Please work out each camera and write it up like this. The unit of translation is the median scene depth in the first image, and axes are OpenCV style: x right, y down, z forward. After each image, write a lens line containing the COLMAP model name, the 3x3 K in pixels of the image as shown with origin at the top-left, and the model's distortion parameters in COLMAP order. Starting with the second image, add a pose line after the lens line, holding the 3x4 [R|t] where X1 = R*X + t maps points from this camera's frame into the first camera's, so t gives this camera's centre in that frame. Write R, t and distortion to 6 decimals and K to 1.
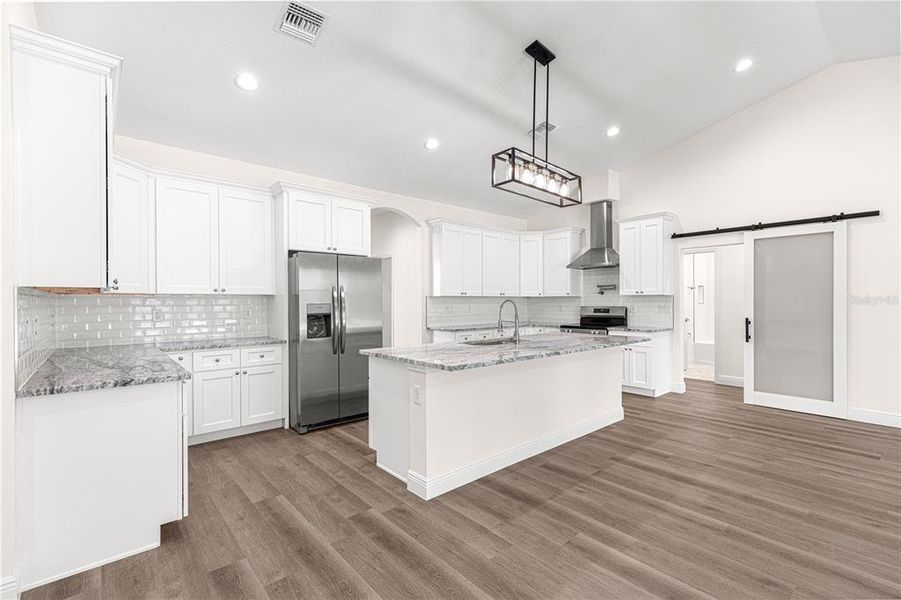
lens RADIAL K [[402.1, 0, 452.3], [0, 402.1, 299.4], [0, 0, 1]] dist [0.001746, -0.000022]
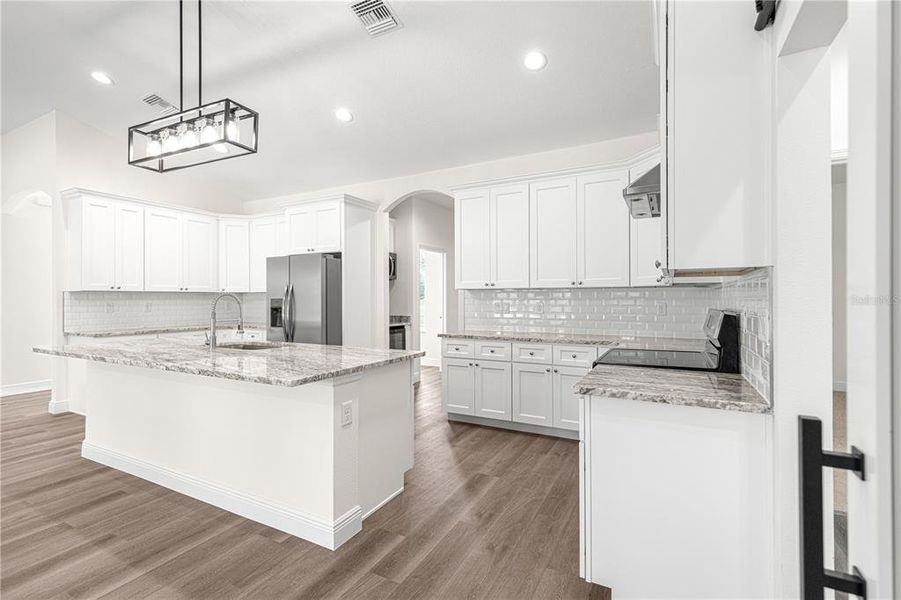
lens RADIAL K [[411.2, 0, 452.3], [0, 411.2, 296.1], [0, 0, 1]] dist [0.003410, 0.000452]
pose [[0.358946, -0.002534, -0.933355, 0.921211], [0.006780, 0.999977, -0.000107, 0.006433], [0.933334, -0.006290, 0.358955, 0.963259]]
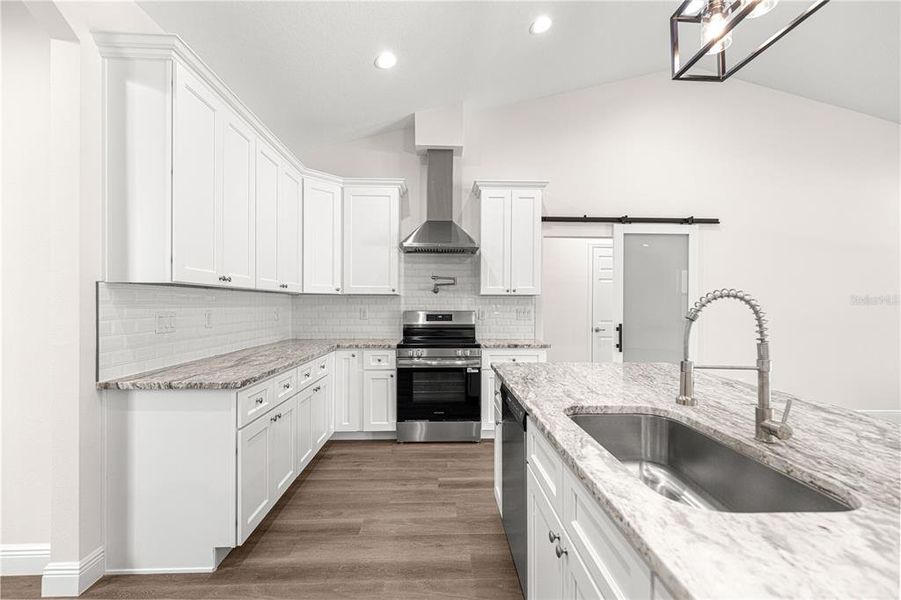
lens RADIAL K [[402.1, 0, 454.6], [0, 402.1, 307.1], [0, 0, 1]] dist [0.002498, 0.000153]
pose [[0.629878, 0.001108, 0.776693, -0.182083], [-0.010454, 0.999920, 0.007051, 0.009167], [-0.776623, -0.012561, 0.629840, 0.829477]]
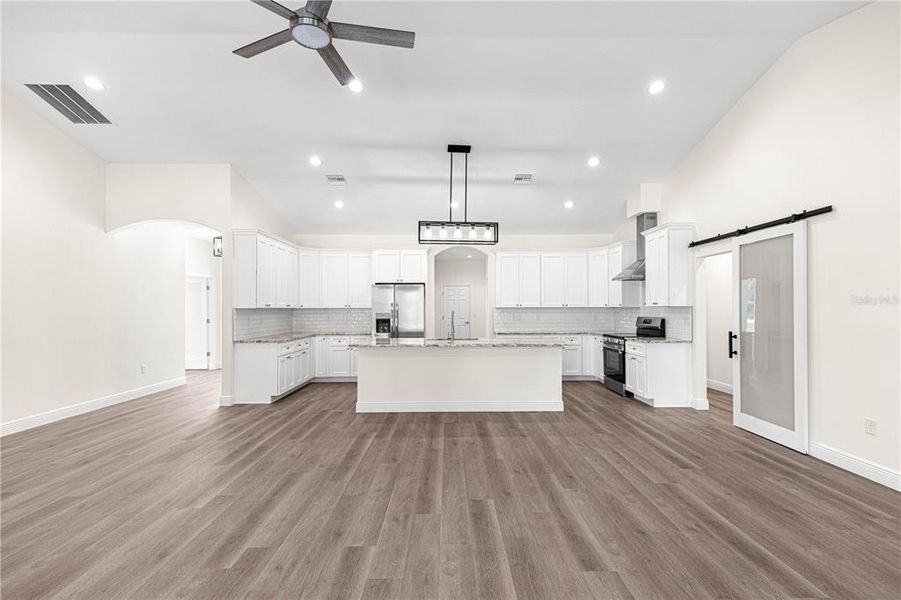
lens RADIAL K [[402.1, 0, 454.6], [0, 402.1, 307.1], [0, 0, 1]] dist [0.002498, 0.000153]
pose [[0.764286, -0.002079, -0.644874, 0.957348], [0.003640, 0.999993, 0.001091, -0.015310], [0.644867, -0.003182, 0.764288, -0.126709]]
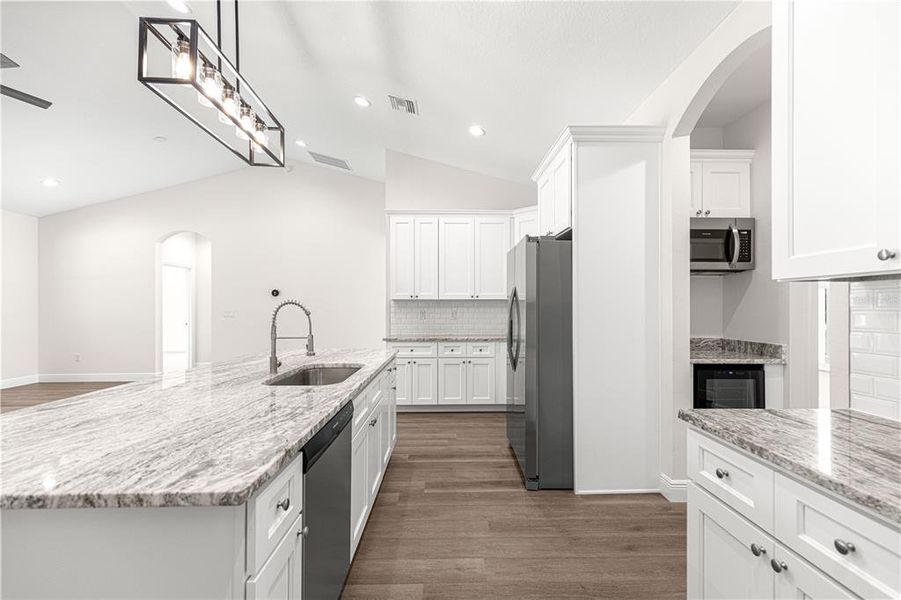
lens RADIAL K [[402.1, 0, 454.6], [0, 402.1, 307.1], [0, 0, 1]] dist [0.002498, 0.000153]
pose [[-0.644407, 0.004921, -0.764667, 0.382835], [0.005954, 0.999981, 0.001418, 0.007601], [0.764660, -0.003639, -0.644424, 1.353469]]
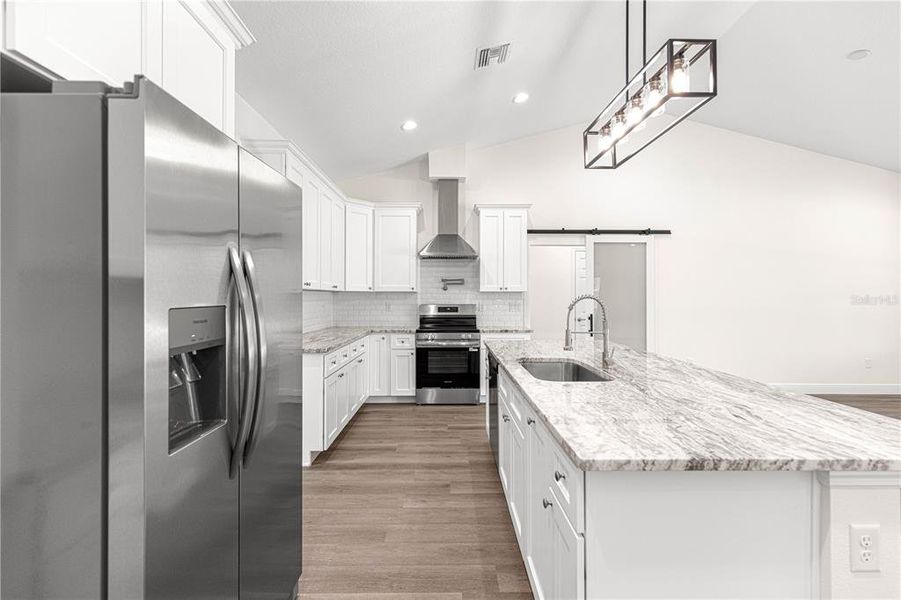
lens RADIAL K [[405.1, 0, 453.7], [0, 405.1, 297.0], [0, 0, 1]] dist [0.000912, 0.000199]
pose [[0.647489, 0.004188, 0.762063, -0.390005], [-0.007233, 0.999974, 0.000650, 0.002032], [-0.762040, -0.005933, 0.647502, 0.649032]]
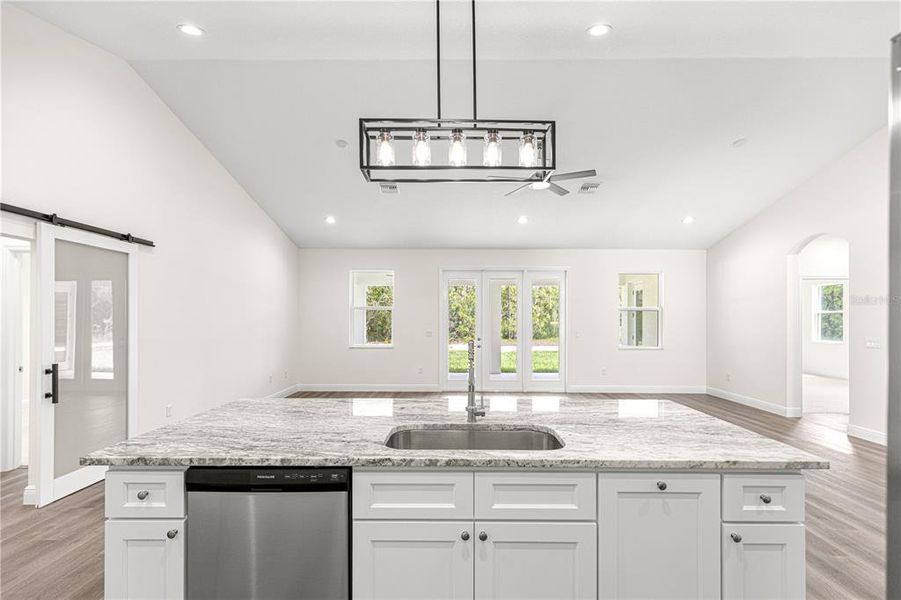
lens RADIAL K [[408.5, 0, 454.3], [0, 408.5, 319.7], [0, 0, 1]] dist [0.001083, 0.000008]
pose [[-0.749542, 0.002899, 0.661950, -0.162957], [-0.002552, 0.999970, -0.007269, -0.021483], [-0.661952, -0.007137, -0.749512, 1.205418]]
